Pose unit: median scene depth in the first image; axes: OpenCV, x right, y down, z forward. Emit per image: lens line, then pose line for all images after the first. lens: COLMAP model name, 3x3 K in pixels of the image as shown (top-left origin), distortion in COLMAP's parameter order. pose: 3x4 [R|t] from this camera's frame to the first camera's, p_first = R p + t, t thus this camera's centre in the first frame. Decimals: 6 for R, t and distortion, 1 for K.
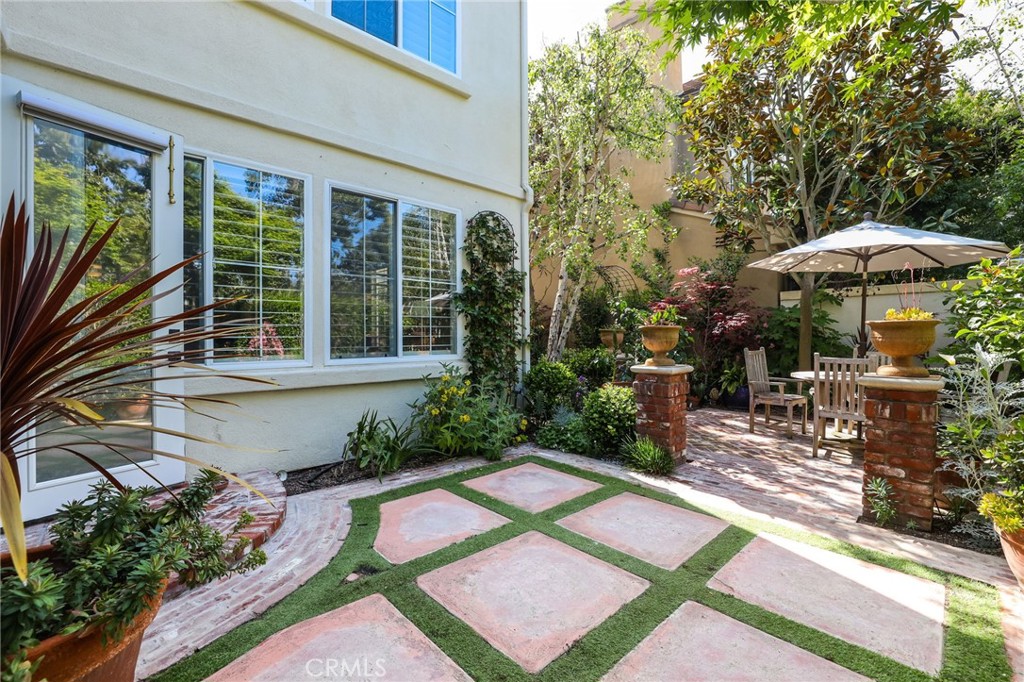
lens RADIAL K [[432.3, 0, 512.8], [0, 432.3, 338.0], [0, 0, 1]] dist [-0.020693, 0.000408]
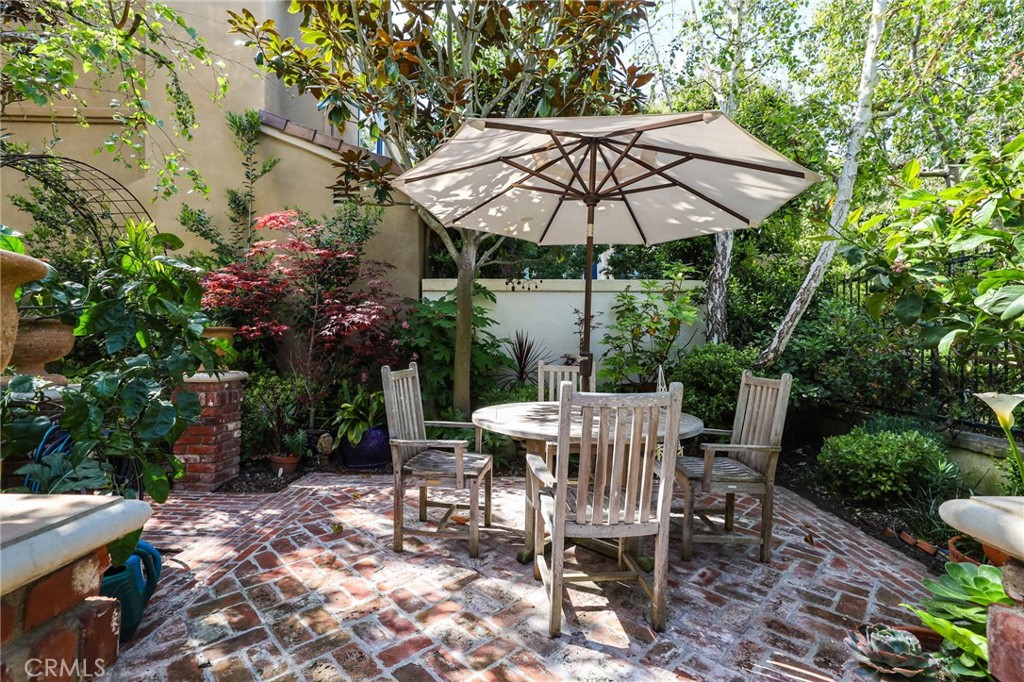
lens RADIAL K [[432.3, 0, 512.8], [0, 432.3, 338.0], [0, 0, 1]] dist [-0.020693, 0.000408]
pose [[0.679289, 0.012952, 0.733757, 0.226953], [-0.000857, 0.999858, -0.016855, 0.000975], [-0.733870, 0.010820, 0.679203, 0.449414]]
